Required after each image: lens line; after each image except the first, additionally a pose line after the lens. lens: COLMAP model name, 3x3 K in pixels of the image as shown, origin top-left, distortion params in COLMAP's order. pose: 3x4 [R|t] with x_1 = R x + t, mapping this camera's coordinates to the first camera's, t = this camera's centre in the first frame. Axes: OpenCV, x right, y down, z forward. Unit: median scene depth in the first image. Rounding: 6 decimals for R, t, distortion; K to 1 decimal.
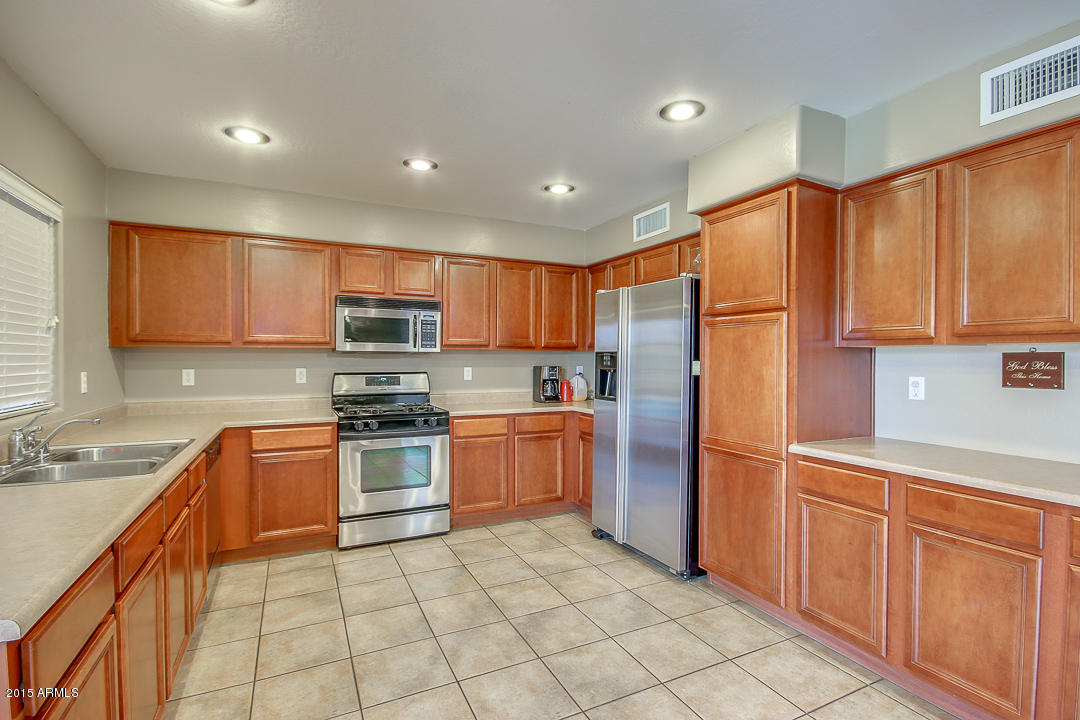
lens RADIAL K [[507.3, 0, 539.7], [0, 507.3, 363.4], [0, 0, 1]] dist [-0.034583, -0.001415]
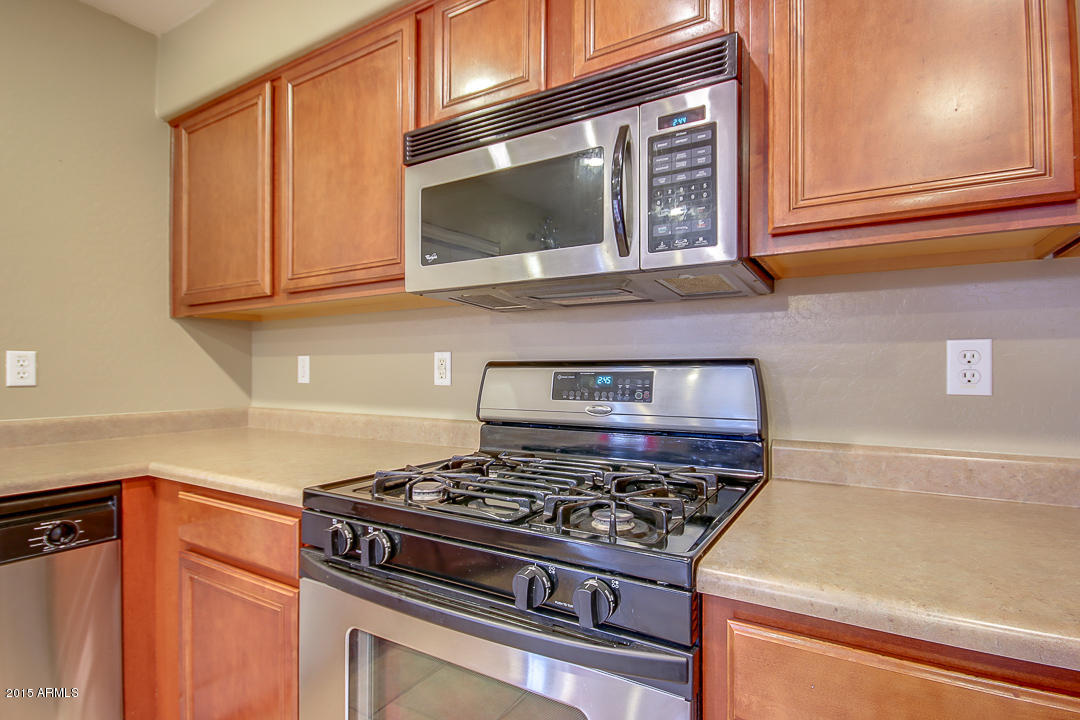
lens RADIAL K [[507.3, 0, 540.6], [0, 507.3, 367.7], [0, 0, 1]] dist [-0.034583, -0.001415]
pose [[0.513451, -0.004910, -0.858105, -0.053755], [-0.004630, 0.999953, -0.008492, 0.026431], [0.858106, 0.008333, 0.513404, 0.831832]]
